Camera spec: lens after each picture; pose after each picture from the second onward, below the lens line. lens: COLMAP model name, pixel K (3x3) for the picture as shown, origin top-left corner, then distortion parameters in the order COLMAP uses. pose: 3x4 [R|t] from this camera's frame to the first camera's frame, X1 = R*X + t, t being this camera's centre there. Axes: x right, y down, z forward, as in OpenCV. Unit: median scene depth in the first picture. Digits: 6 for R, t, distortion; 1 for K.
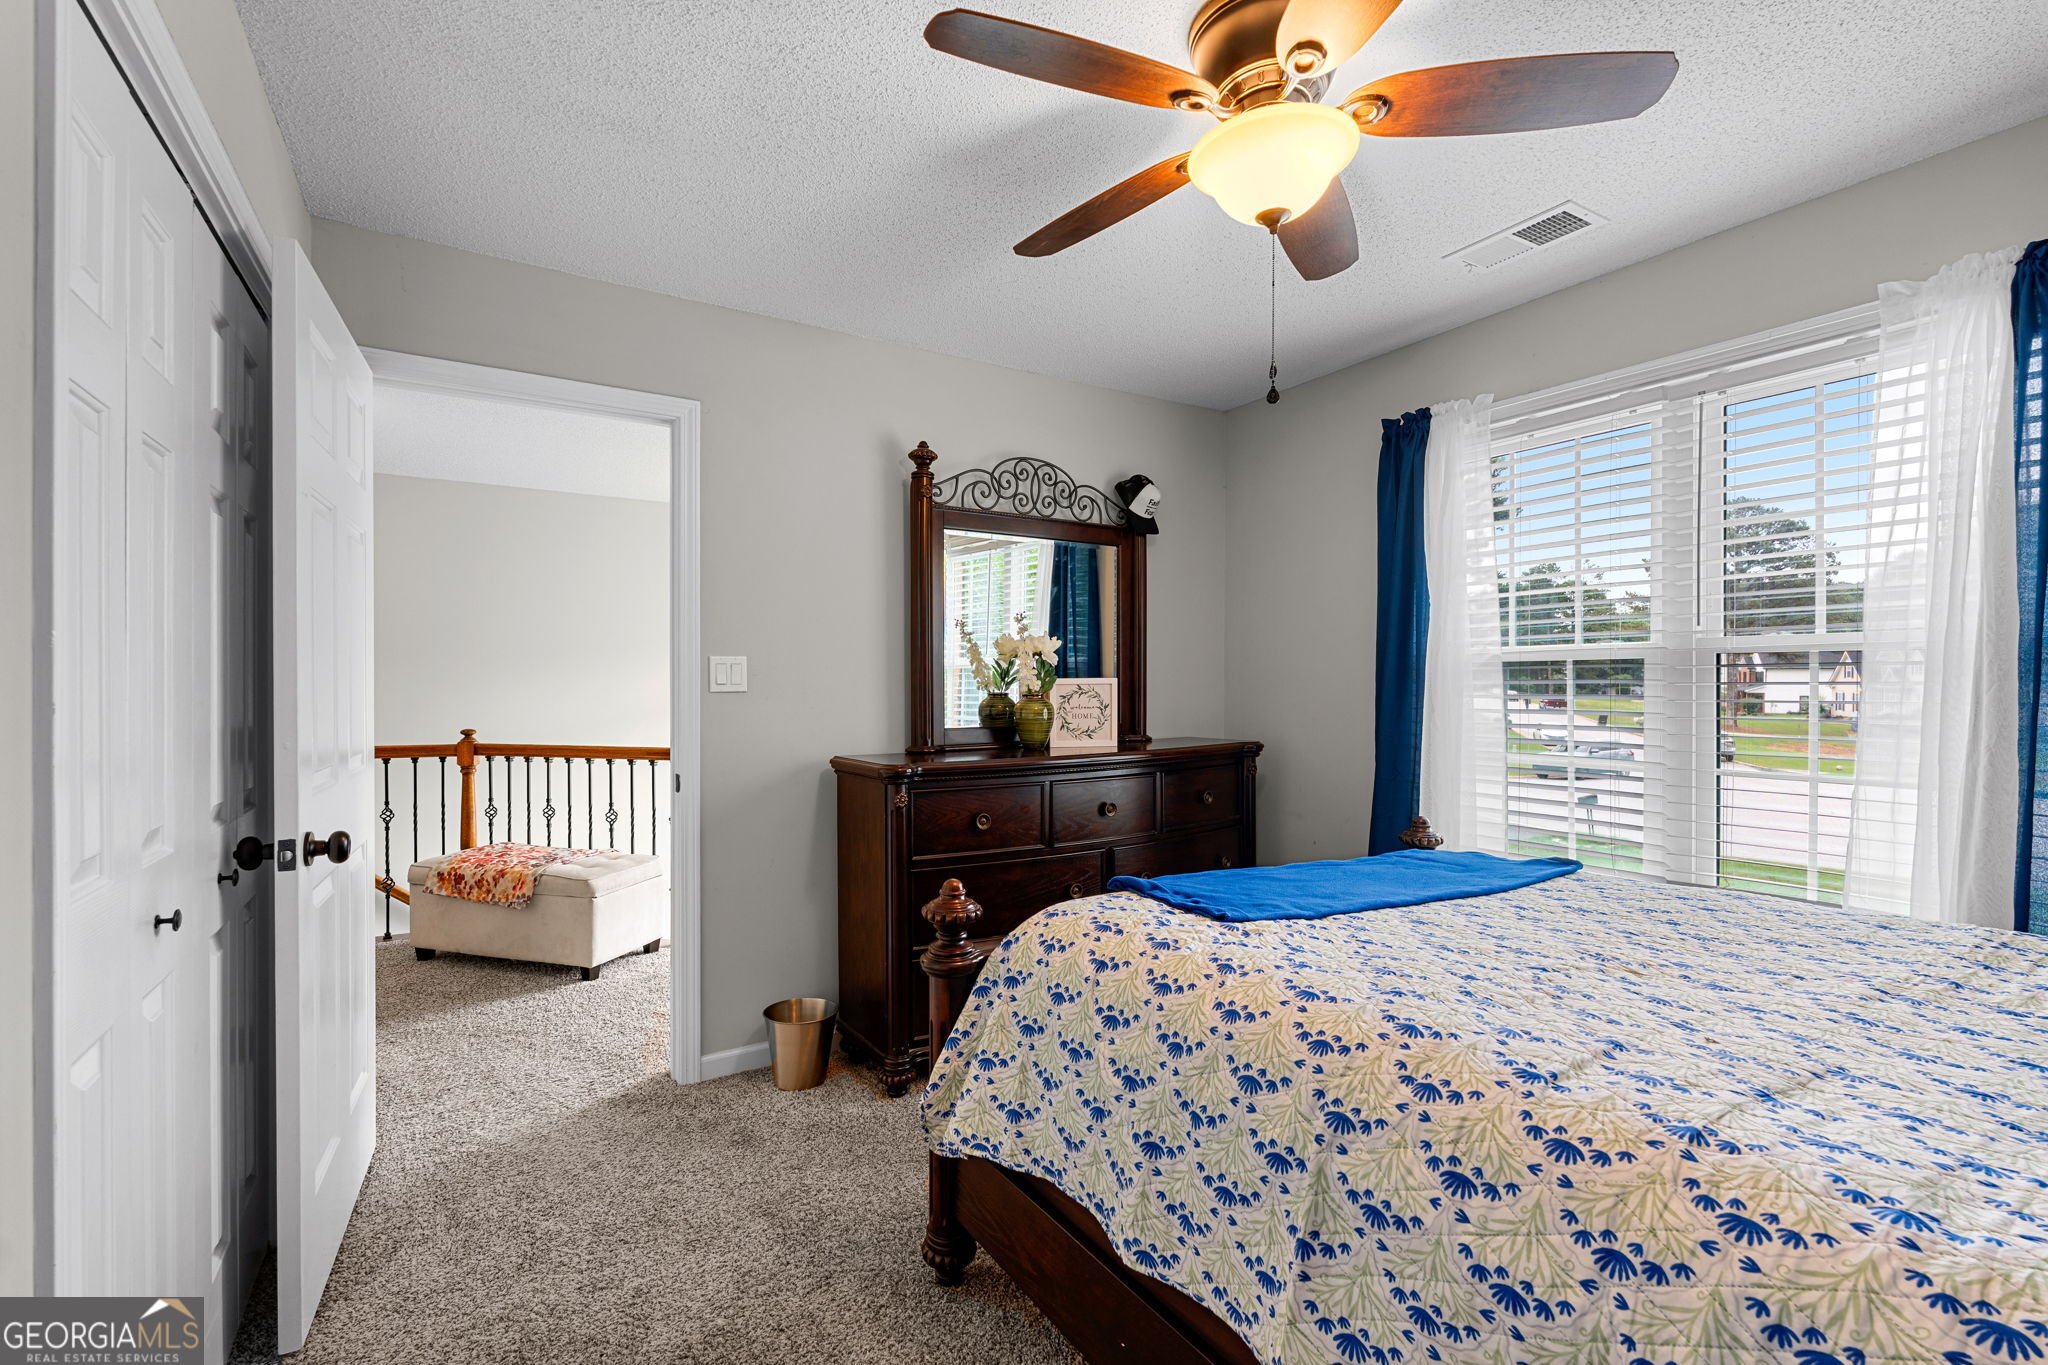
lens RADIAL K [[890.9, 0, 1016.3], [0, 890.9, 684.3], [0, 0, 1]] dist [-0.003267, -0.000642]
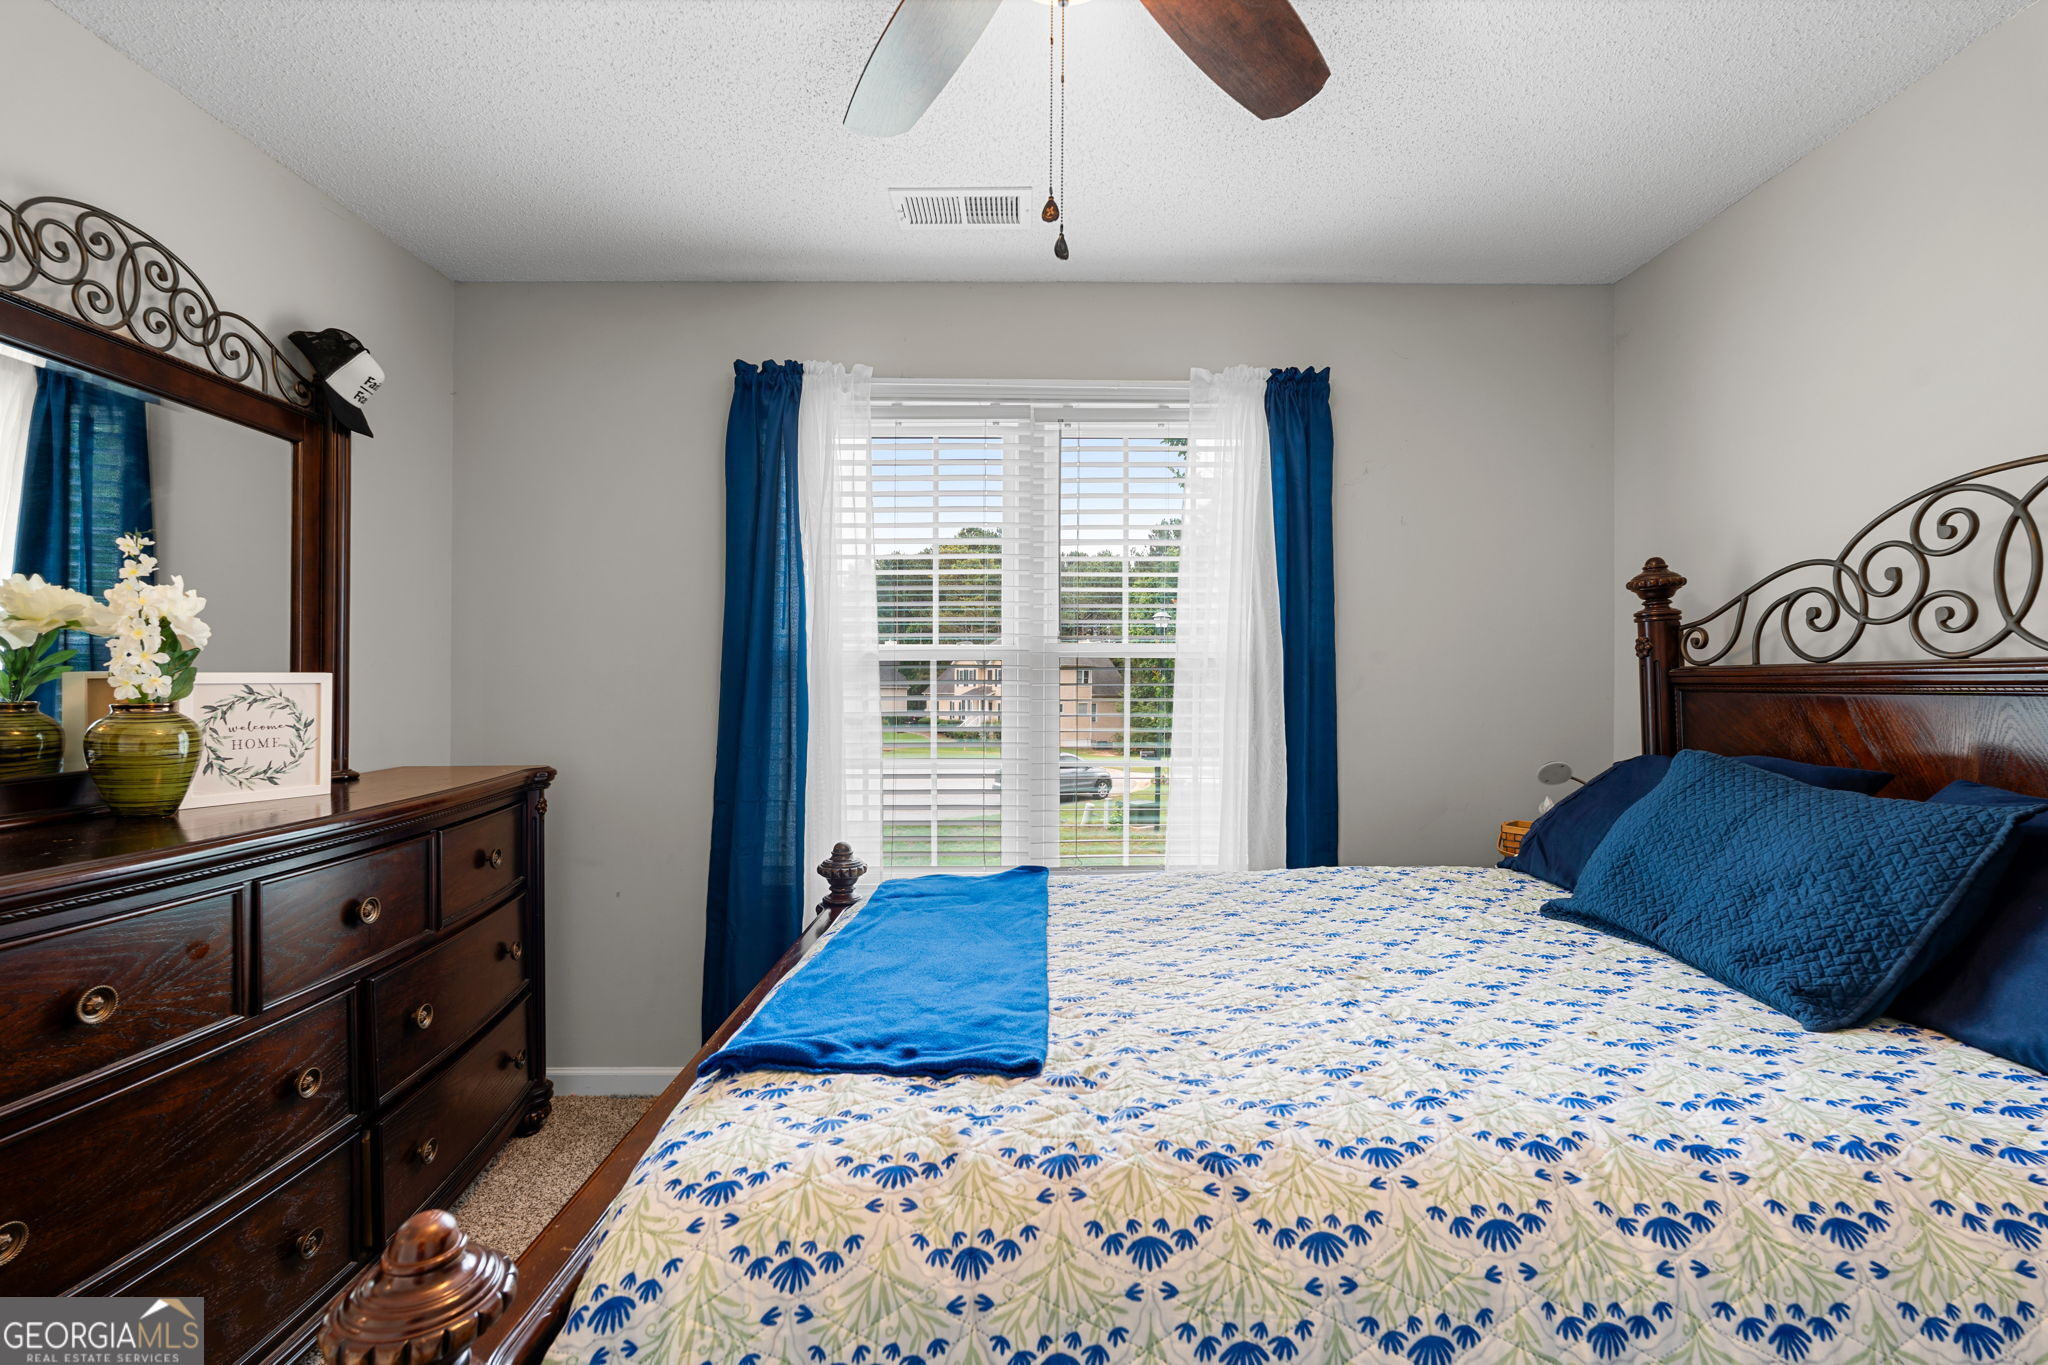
lens RADIAL K [[890.9, 0, 1016.3], [0, 890.9, 684.3], [0, 0, 1]] dist [-0.003267, -0.000642]
pose [[0.520793, 0.001522, 0.853682, -0.168148], [-0.000950, 0.999999, -0.001203, 0.000328], [-0.853682, -0.000185, 0.520794, 0.395184]]
